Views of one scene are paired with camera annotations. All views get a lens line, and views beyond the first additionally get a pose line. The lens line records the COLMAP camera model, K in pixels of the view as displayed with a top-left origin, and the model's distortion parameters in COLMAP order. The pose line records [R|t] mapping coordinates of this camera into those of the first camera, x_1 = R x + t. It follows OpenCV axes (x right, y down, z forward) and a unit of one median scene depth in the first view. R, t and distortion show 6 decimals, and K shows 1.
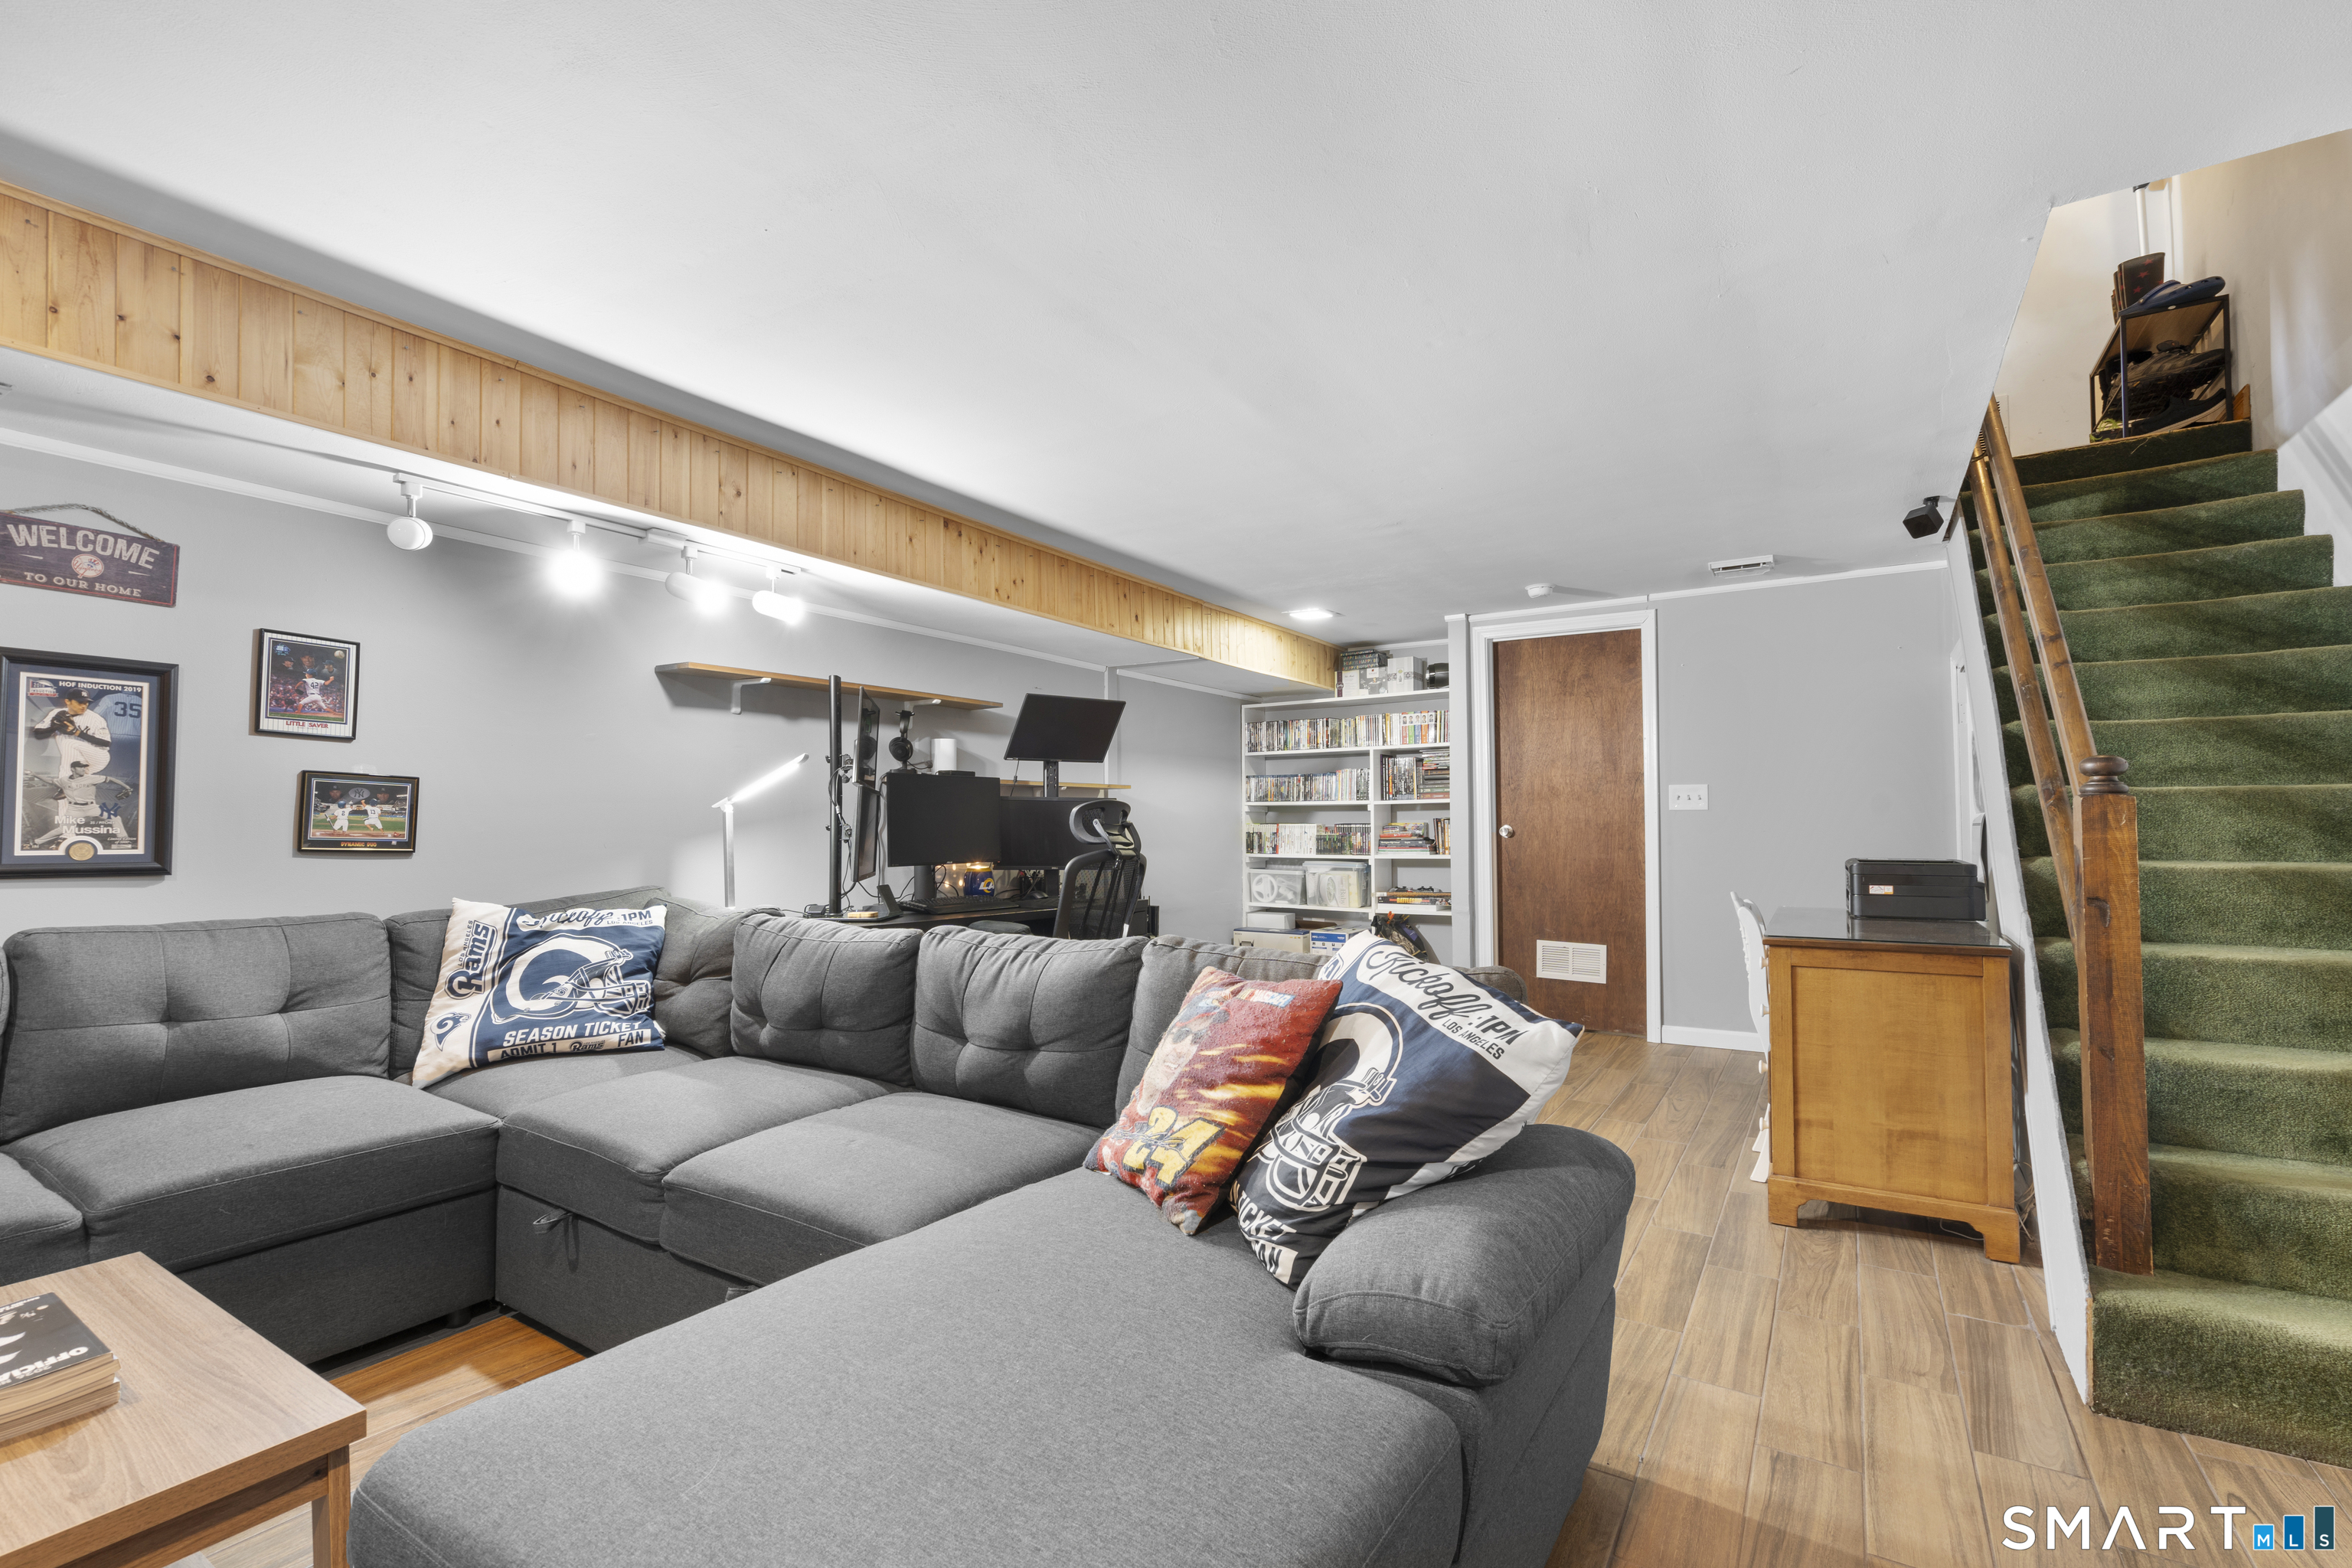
lens RADIAL K [[1060.6, 0, 1169.0], [0, 1060.6, 797.7], [0, 0, 1]] dist [-0.008338, 0.003974]
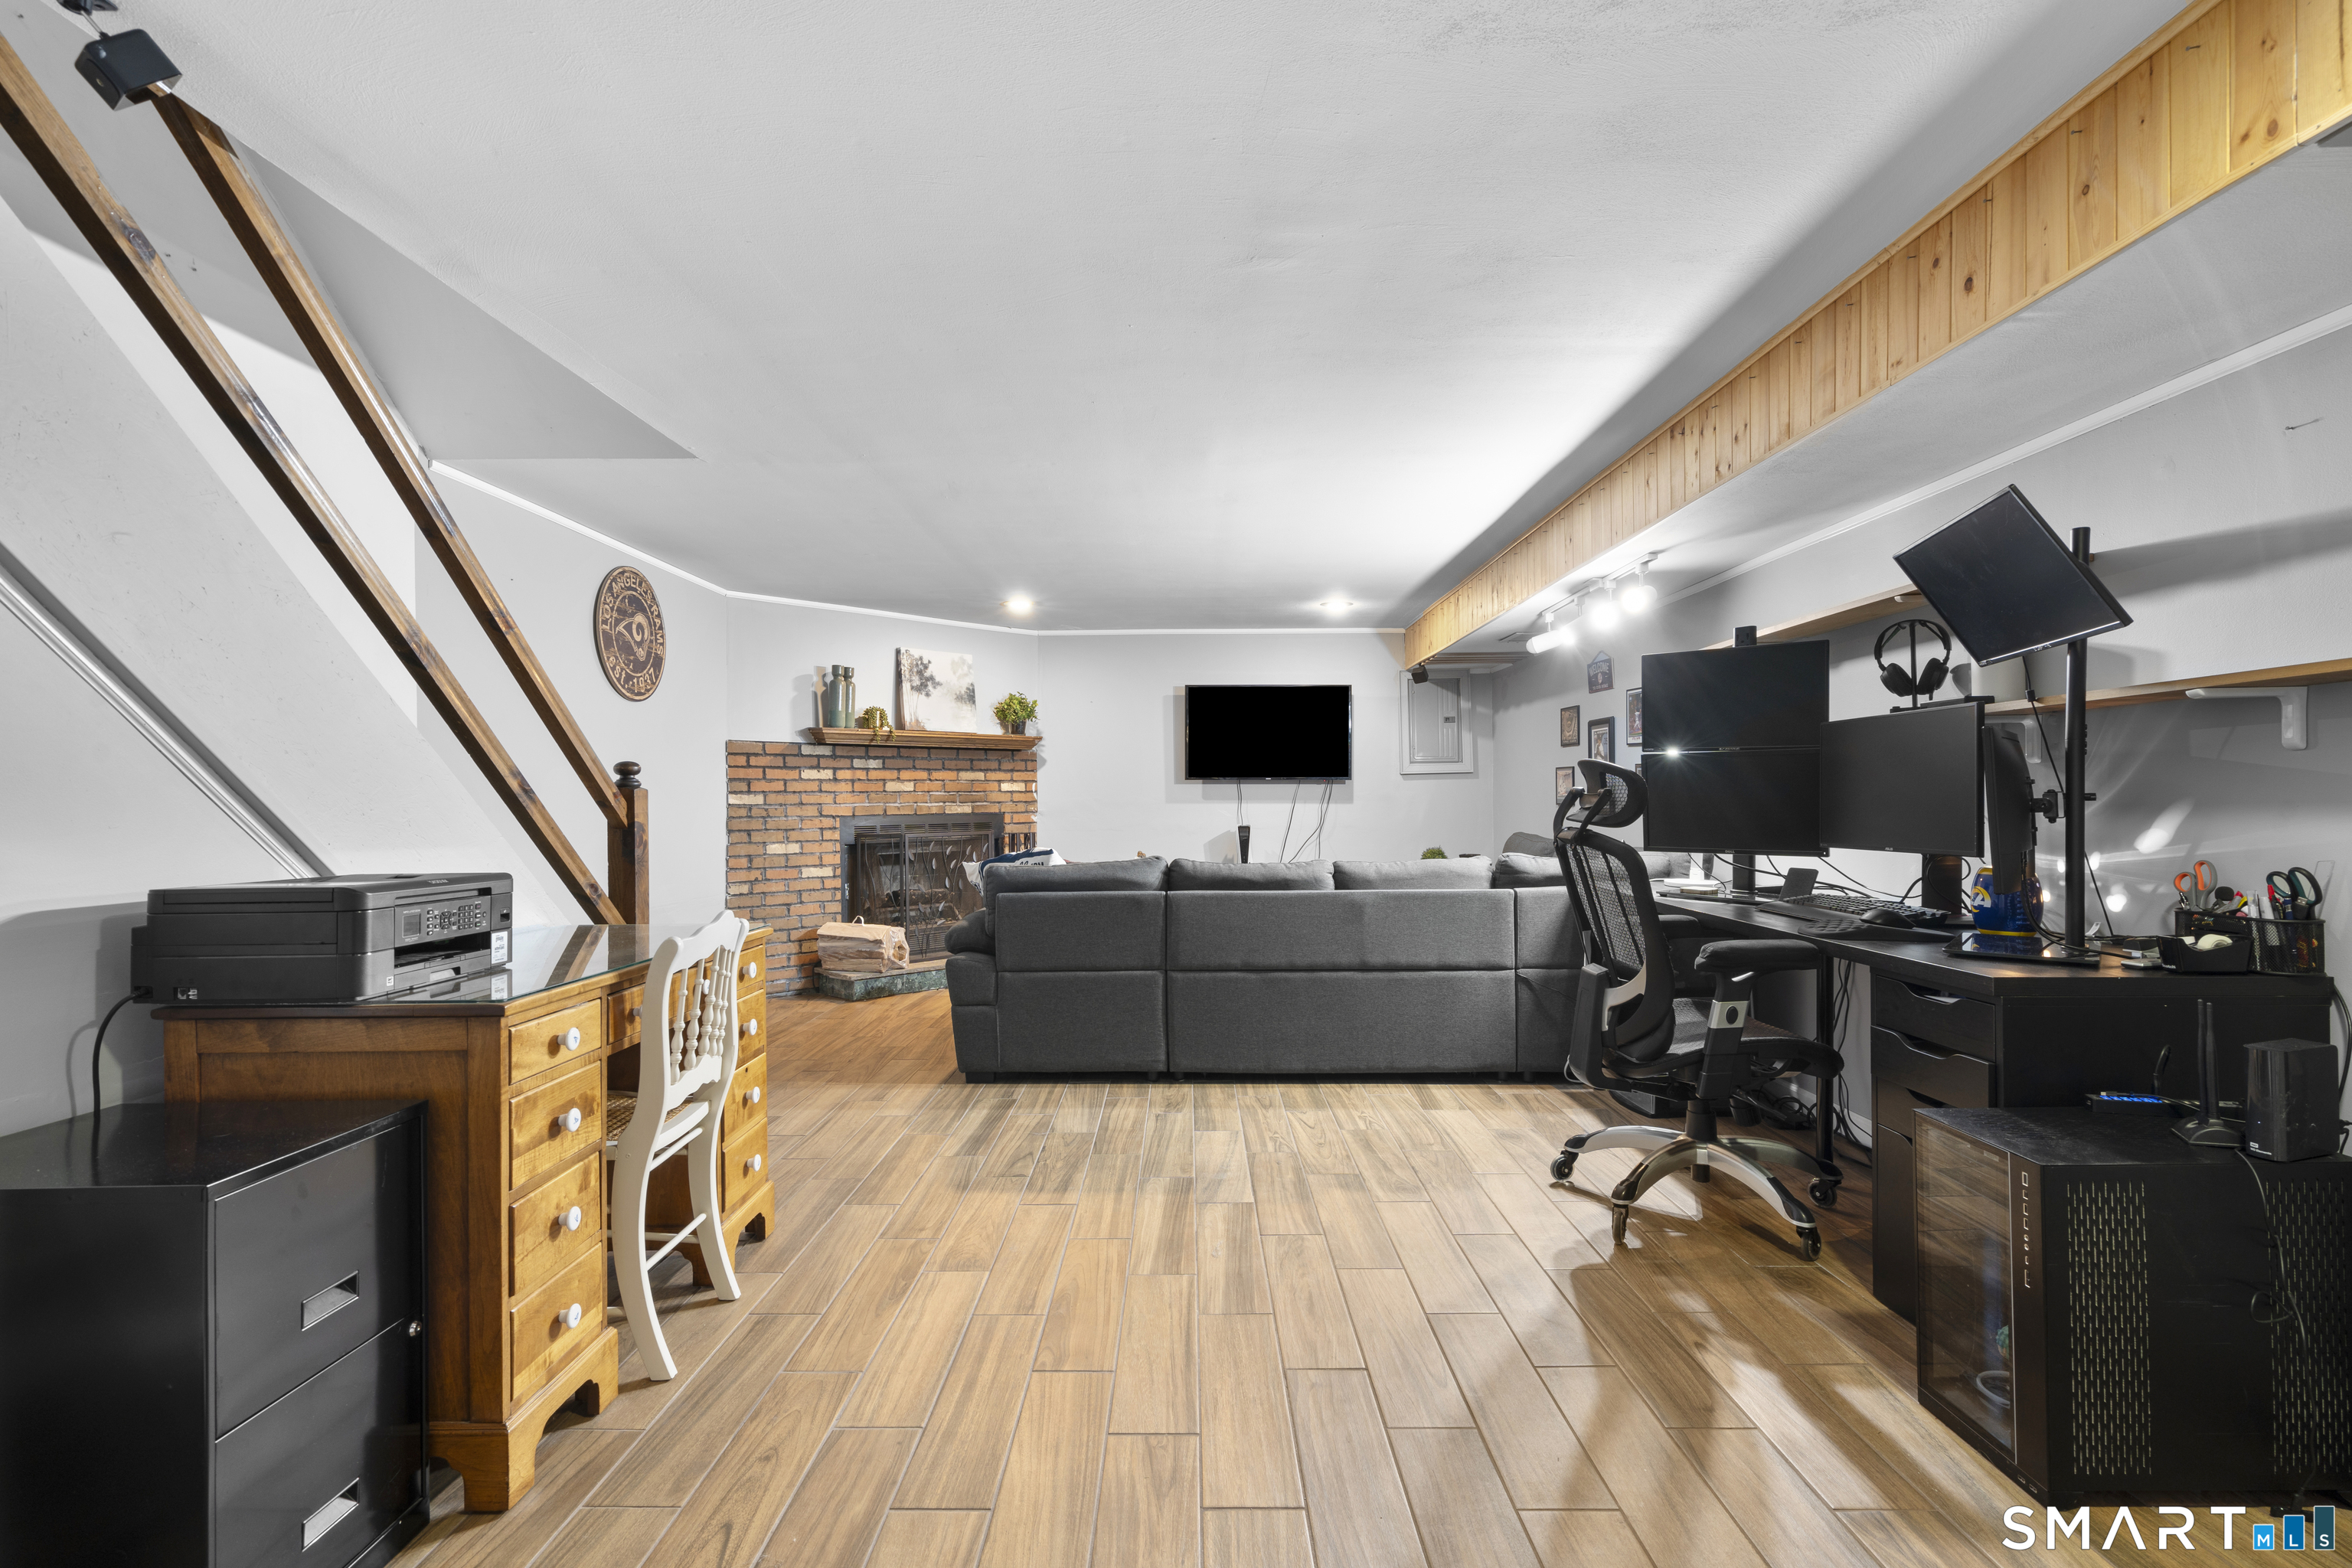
lens RADIAL K [[1060.6, 0, 1168.4], [0, 1060.6, 793.7], [0, 0, 1]] dist [-0.008338, 0.003974]
pose [[-0.848585, 0.007411, -0.529007, 0.803235], [0.026227, 0.999262, -0.028071, 0.054600], [0.528408, -0.037695, -0.848153, 2.095423]]
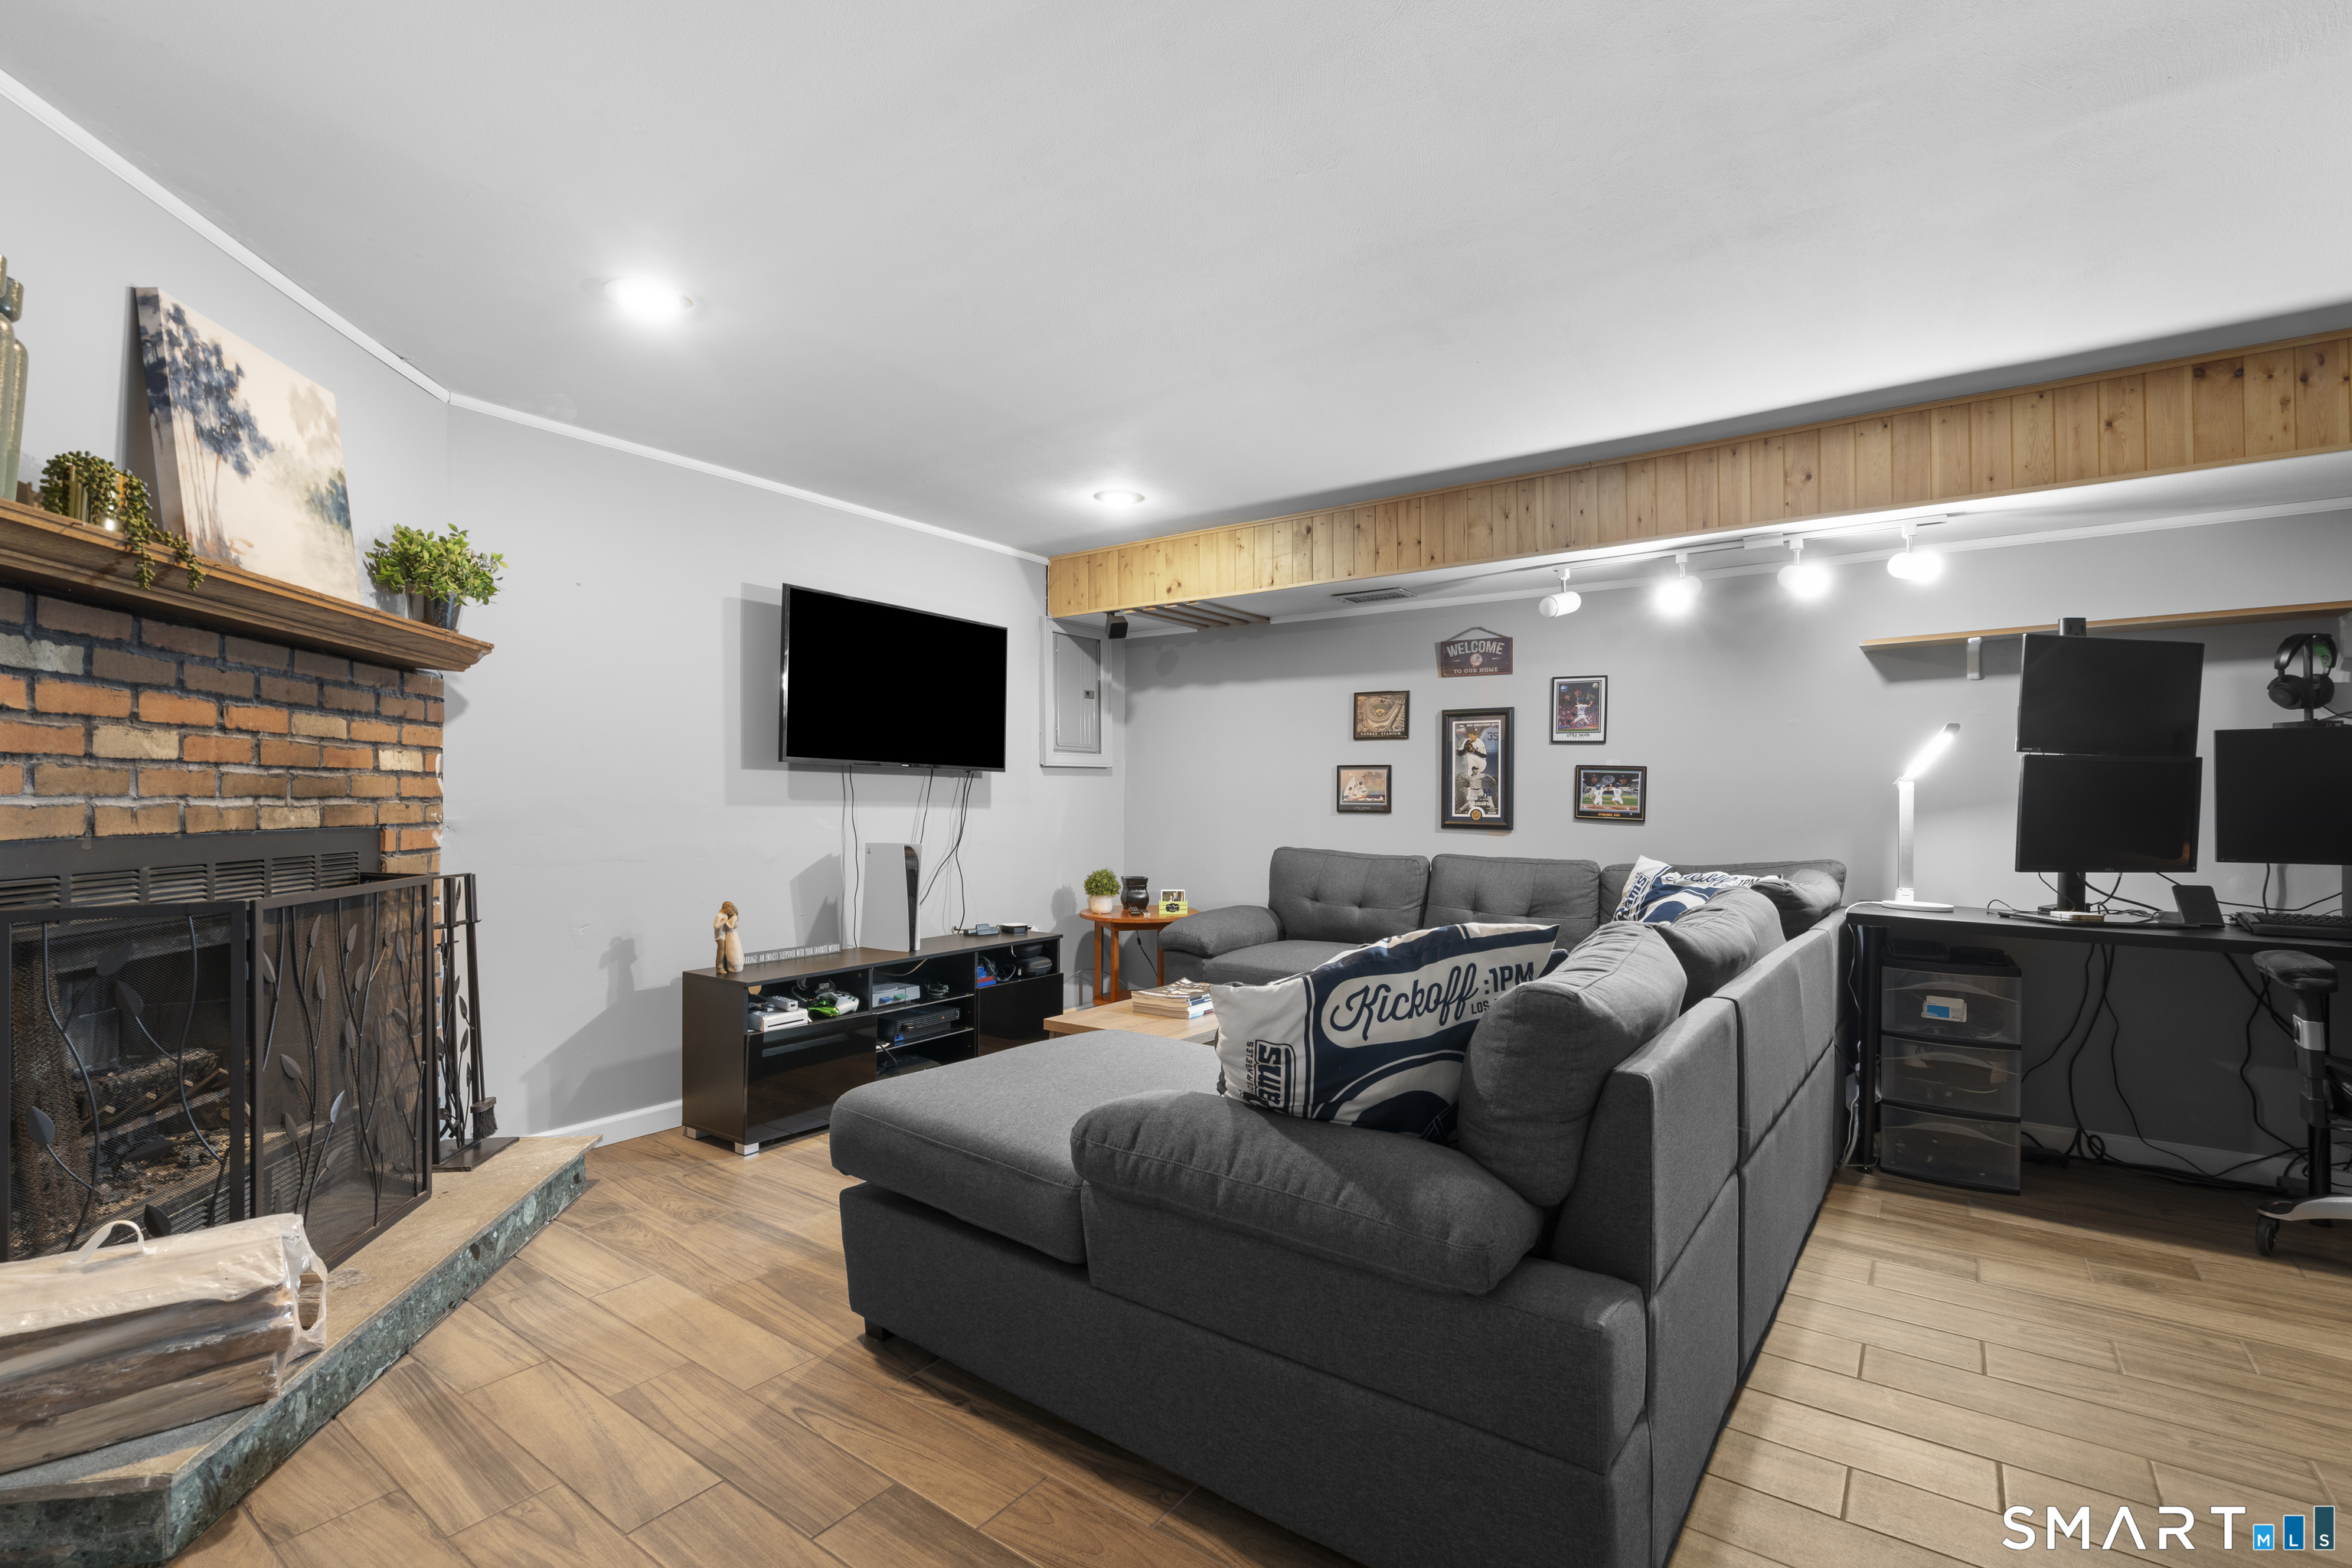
lens RADIAL K [[1060.6, 0, 1179.8], [0, 1060.6, 791.4], [0, 0, 1]] dist [-0.008338, 0.003974]
pose [[-0.057598, -0.007057, -0.998315, 0.734838], [0.023282, 0.999694, -0.008410, 0.011238], [0.998068, -0.023727, -0.057416, 0.507420]]
